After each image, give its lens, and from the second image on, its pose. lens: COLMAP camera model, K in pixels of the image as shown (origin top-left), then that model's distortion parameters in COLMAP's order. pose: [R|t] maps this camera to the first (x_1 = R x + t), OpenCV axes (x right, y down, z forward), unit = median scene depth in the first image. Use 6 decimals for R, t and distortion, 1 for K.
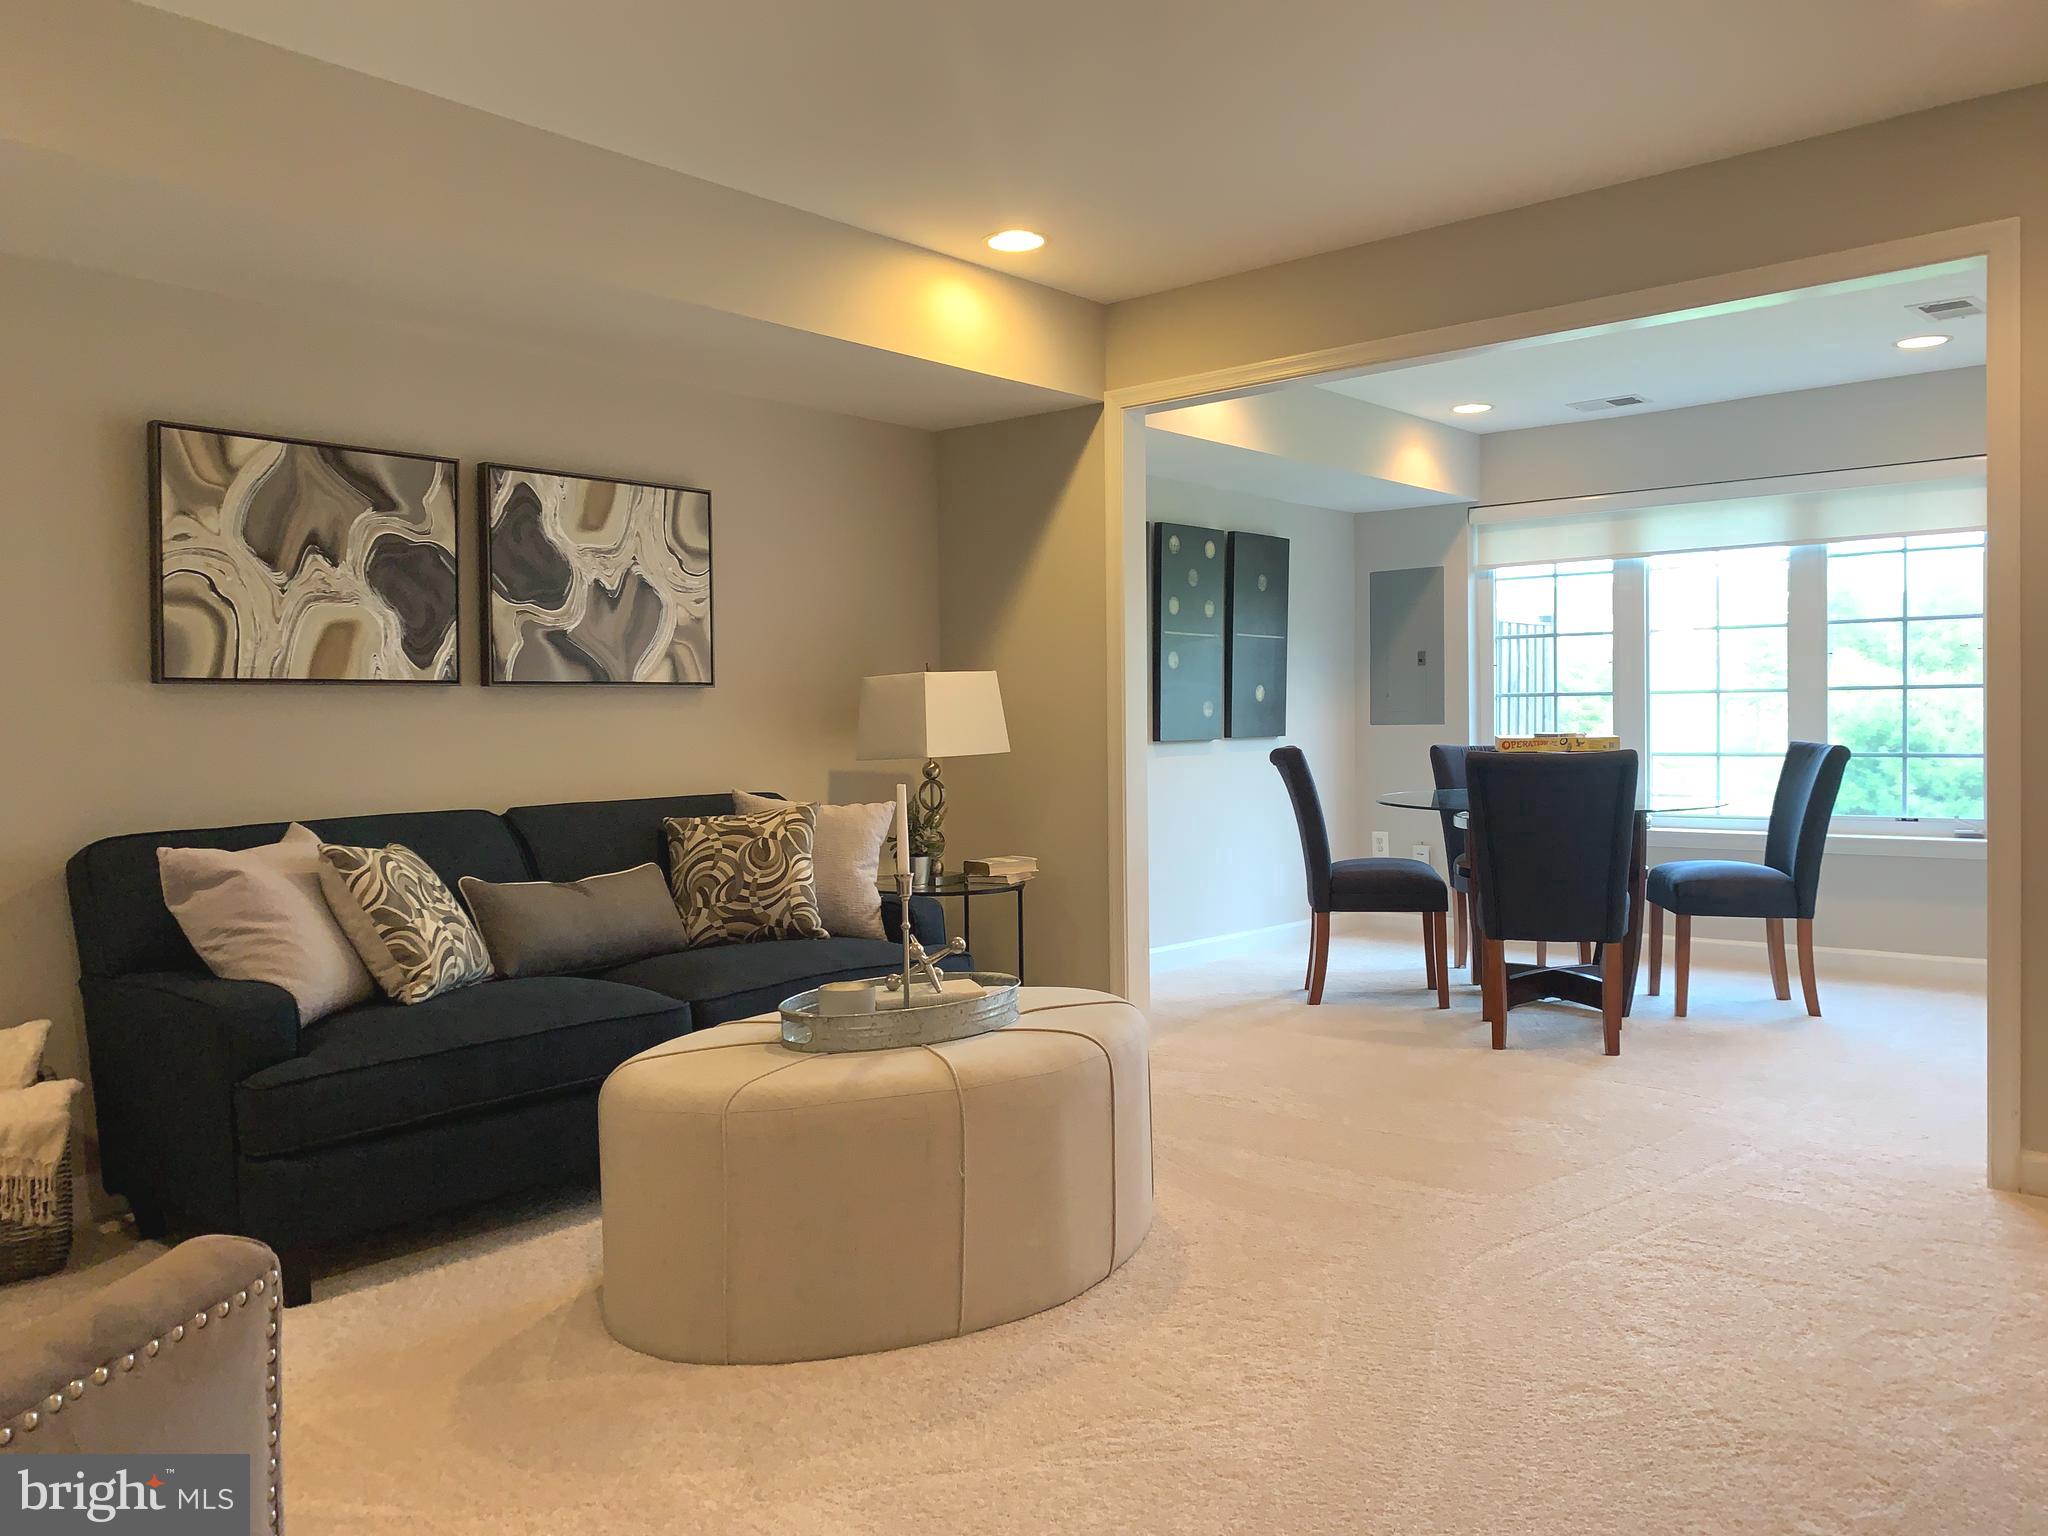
lens RADIAL K [[1550.1, 0, 1018.9], [0, 1550.1, 765.7], [0, 0, 1]] dist [0.024305, -0.022860]
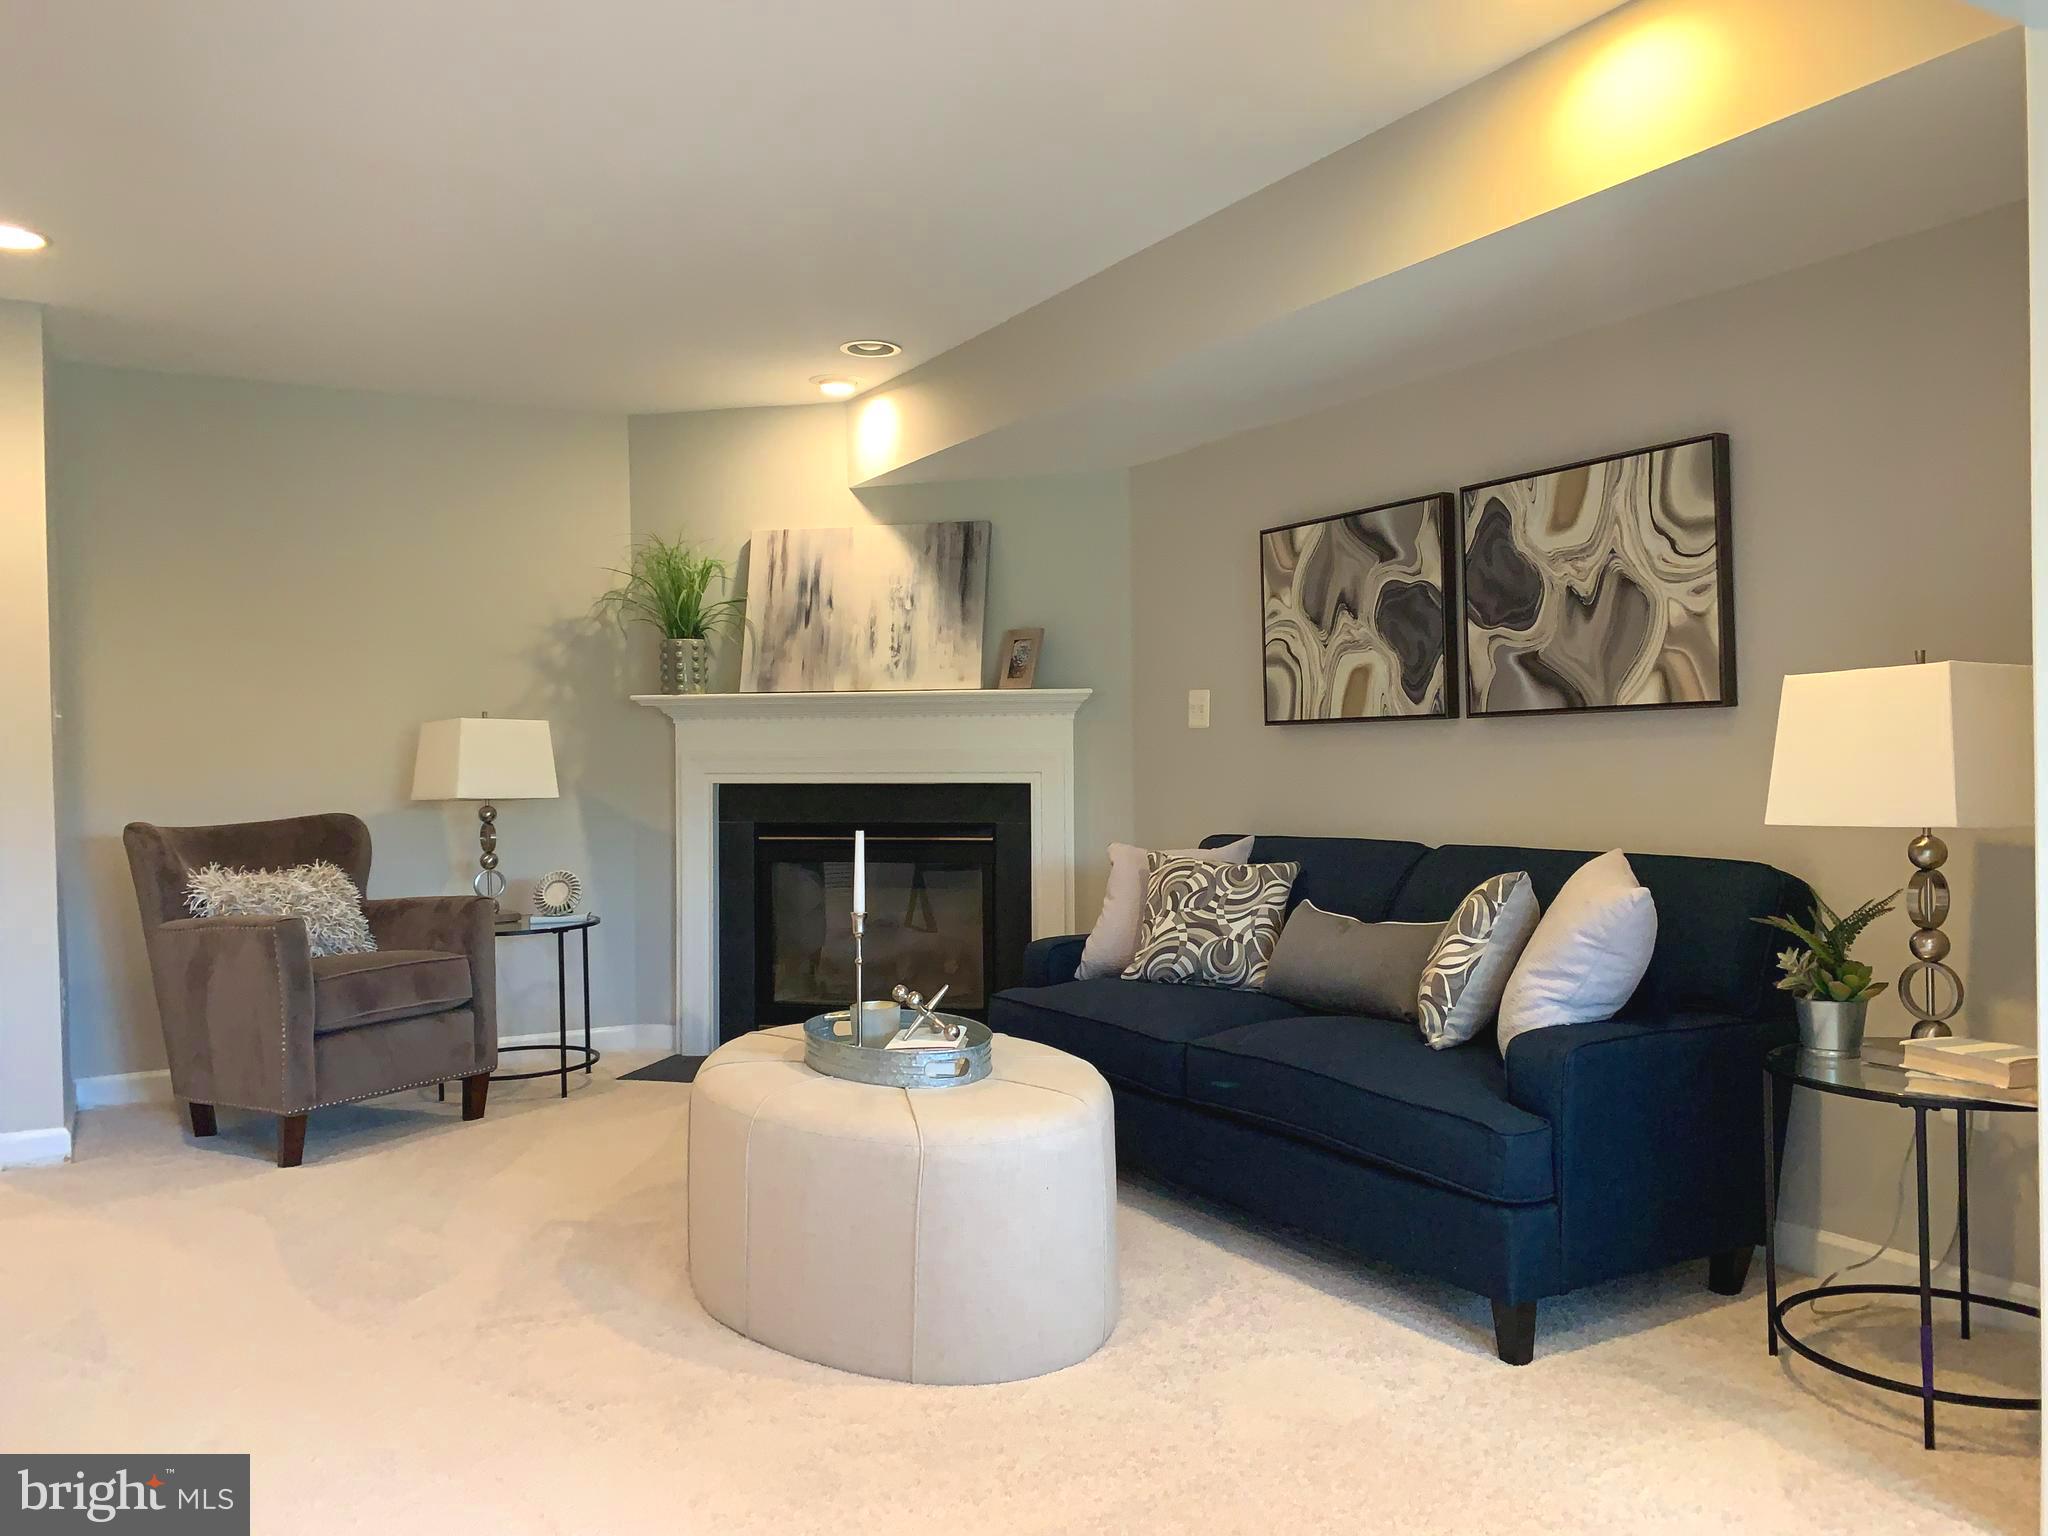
lens RADIAL K [[1550.1, 0, 1030.0], [0, 1550.1, 762.5], [0, 0, 1]] dist [0.024305, -0.022860]
pose [[-0.323247, 0.018566, -0.946133, 0.642551], [-0.012075, 0.999645, 0.023741, -0.042212], [0.946238, 0.019099, -0.322908, 1.028272]]
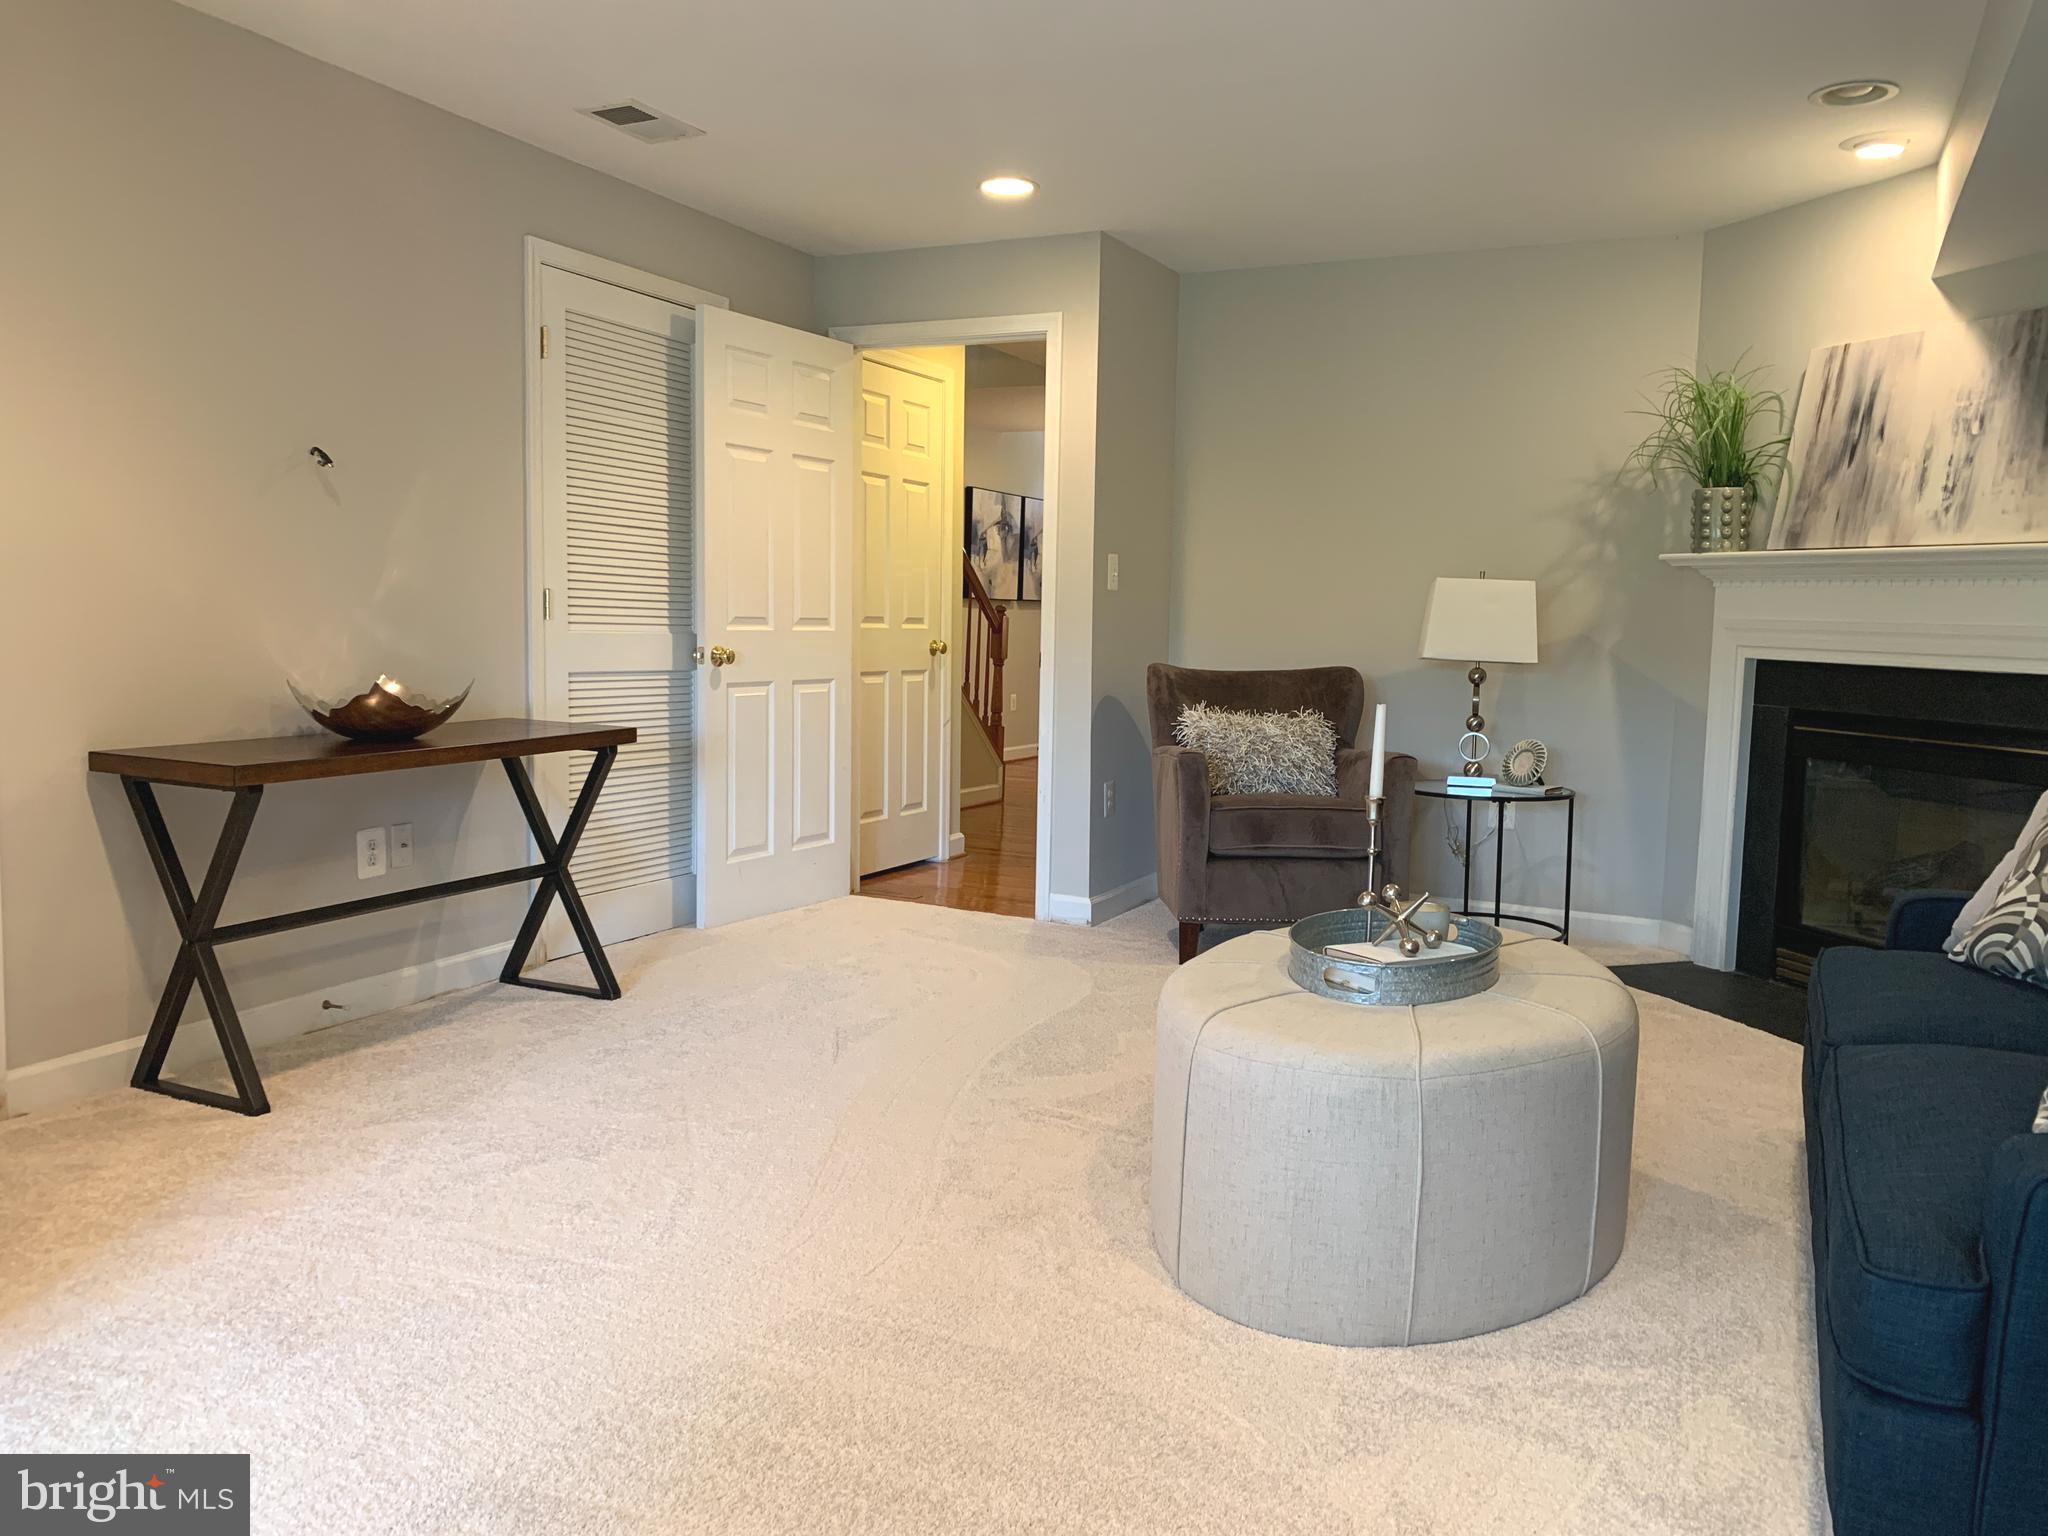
lens RADIAL K [[1550.1, 0, 1024.7], [0, 1550.1, 768.5], [0, 0, 1]] dist [0.024305, -0.022860]
pose [[-0.967370, 0.012366, -0.253065, 0.319668], [-0.021460, 0.991221, 0.130466, -0.045849], [0.252457, 0.131640, -0.958612, 1.272730]]
